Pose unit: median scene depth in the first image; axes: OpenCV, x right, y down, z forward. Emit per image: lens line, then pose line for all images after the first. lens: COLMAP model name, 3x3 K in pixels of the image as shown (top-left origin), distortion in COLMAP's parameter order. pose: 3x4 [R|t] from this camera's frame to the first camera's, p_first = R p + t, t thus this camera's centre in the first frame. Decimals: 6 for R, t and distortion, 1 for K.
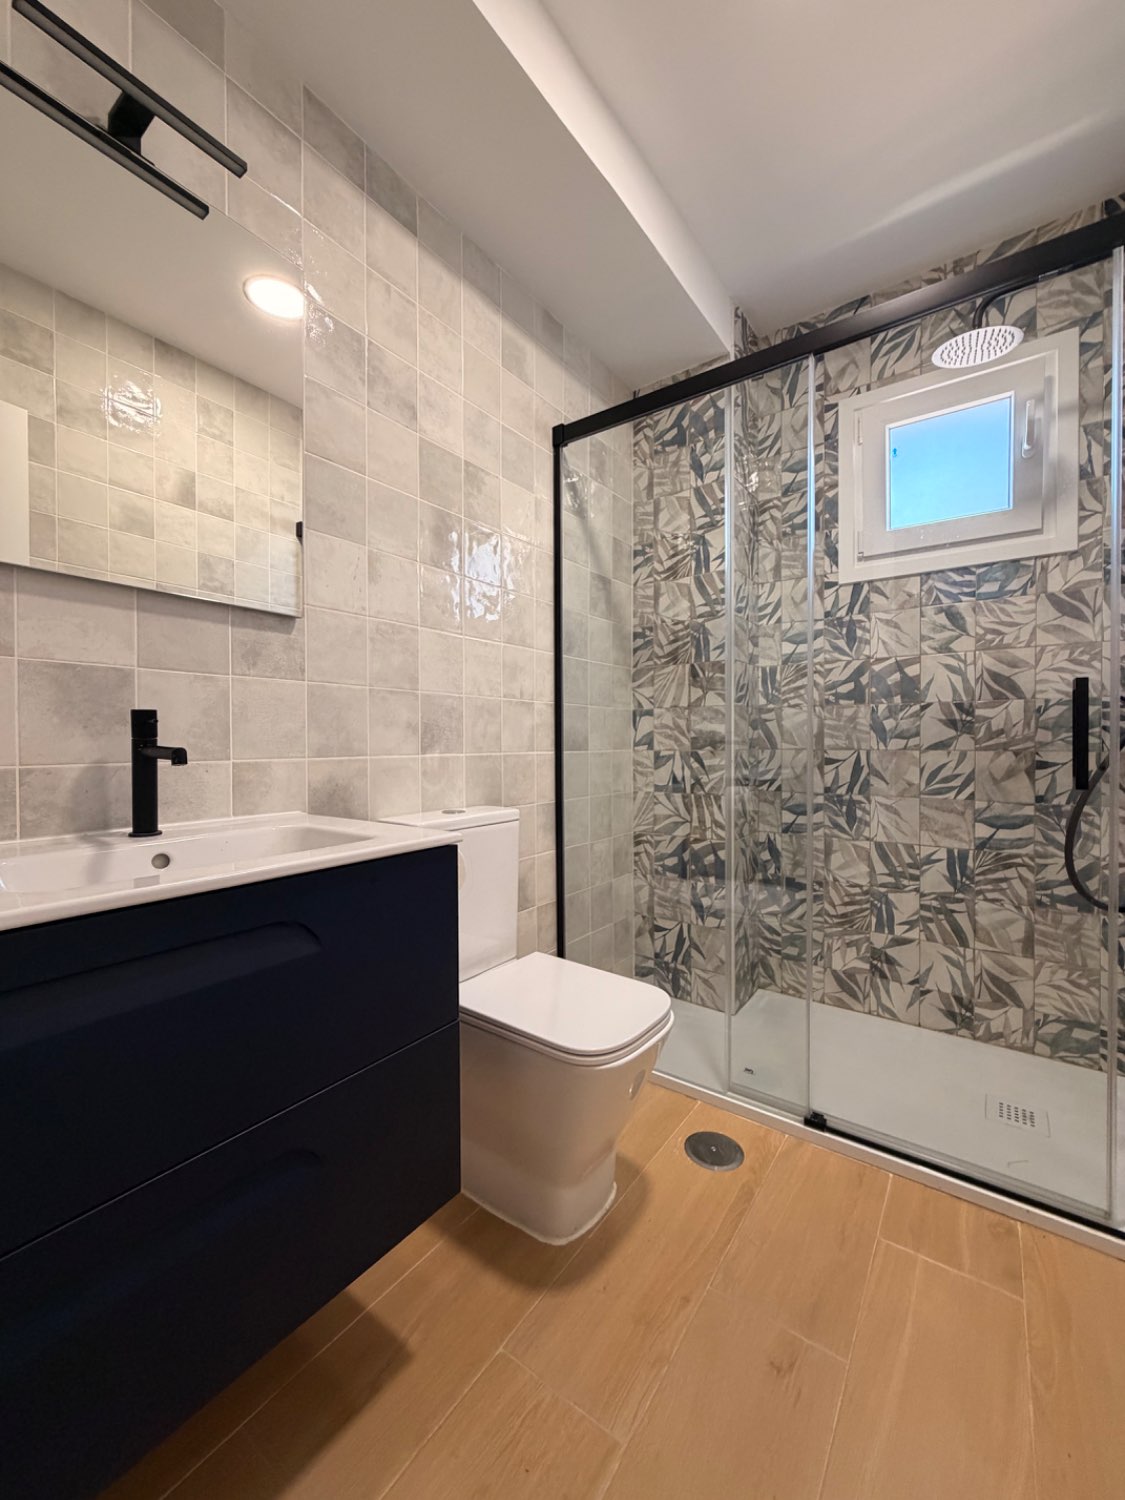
lens RADIAL K [[595.3, 0, 564.8], [0, 595.3, 746.5], [0, 0, 1]] dist [0.000658, 0.000118]
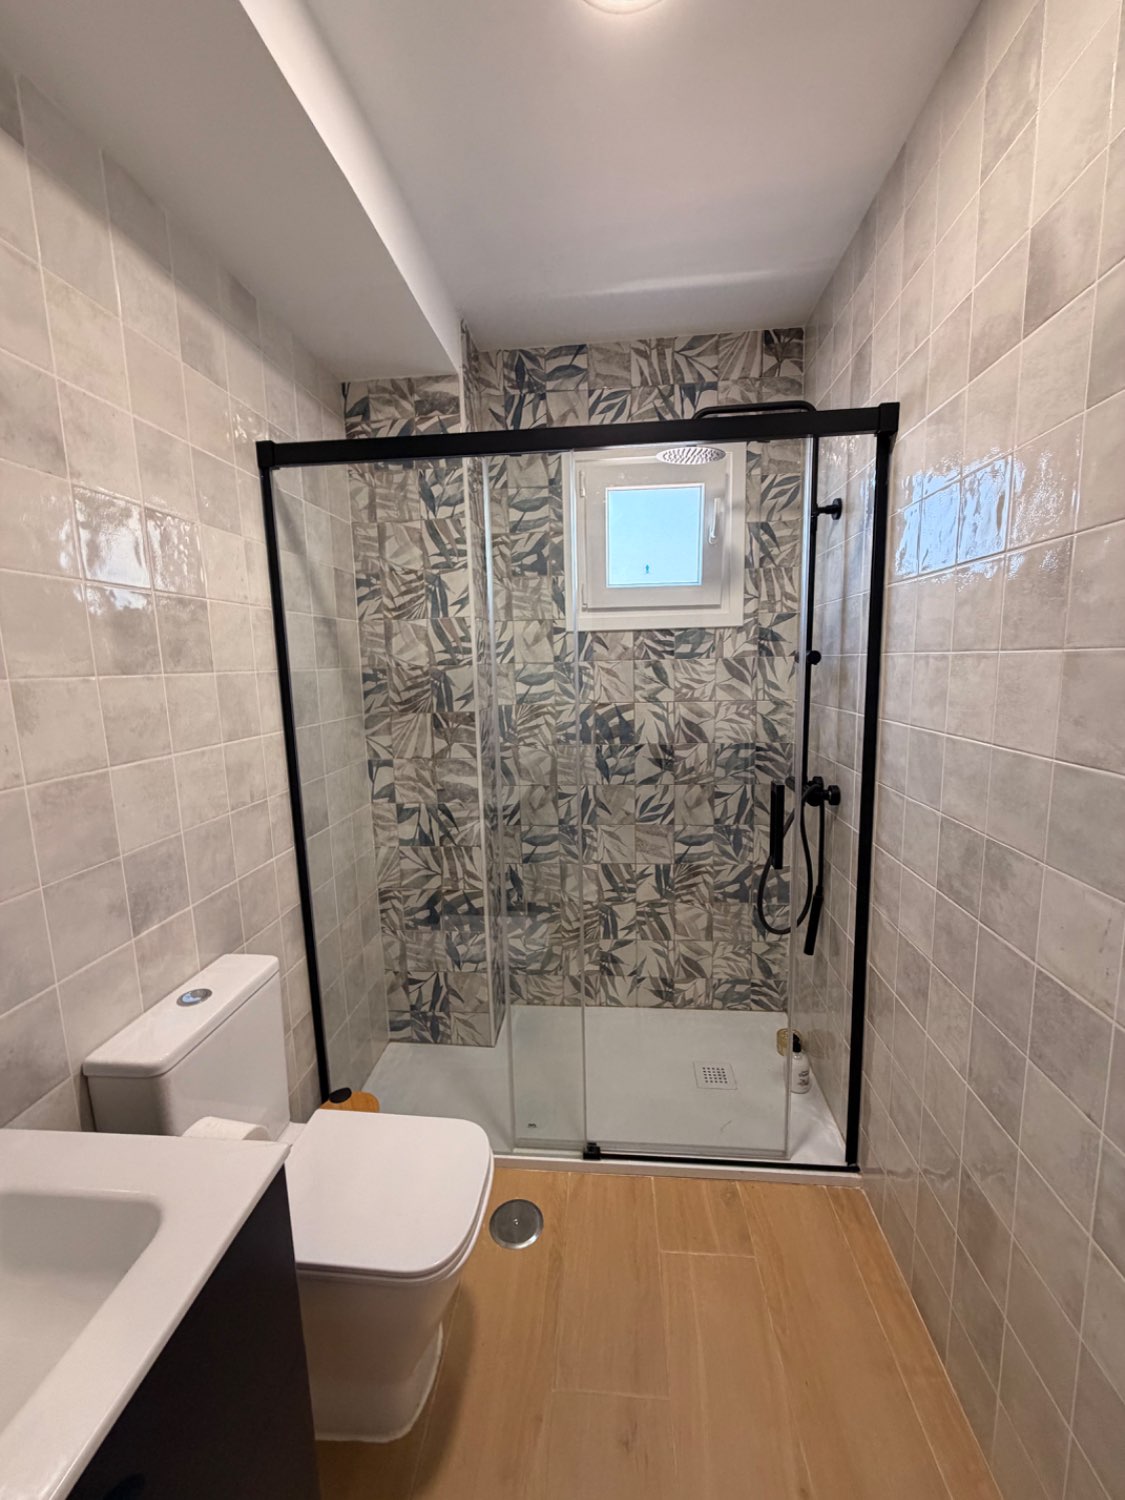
lens RADIAL K [[595.3, 0, 563.3], [0, 595.3, 748.3], [0, 0, 1]] dist [0.000658, 0.000118]
pose [[0.858185, -0.092604, 0.504918, -0.101731], [0.028878, 0.990746, 0.132623, -0.224531], [-0.512527, -0.099234, 0.852918, 0.093211]]
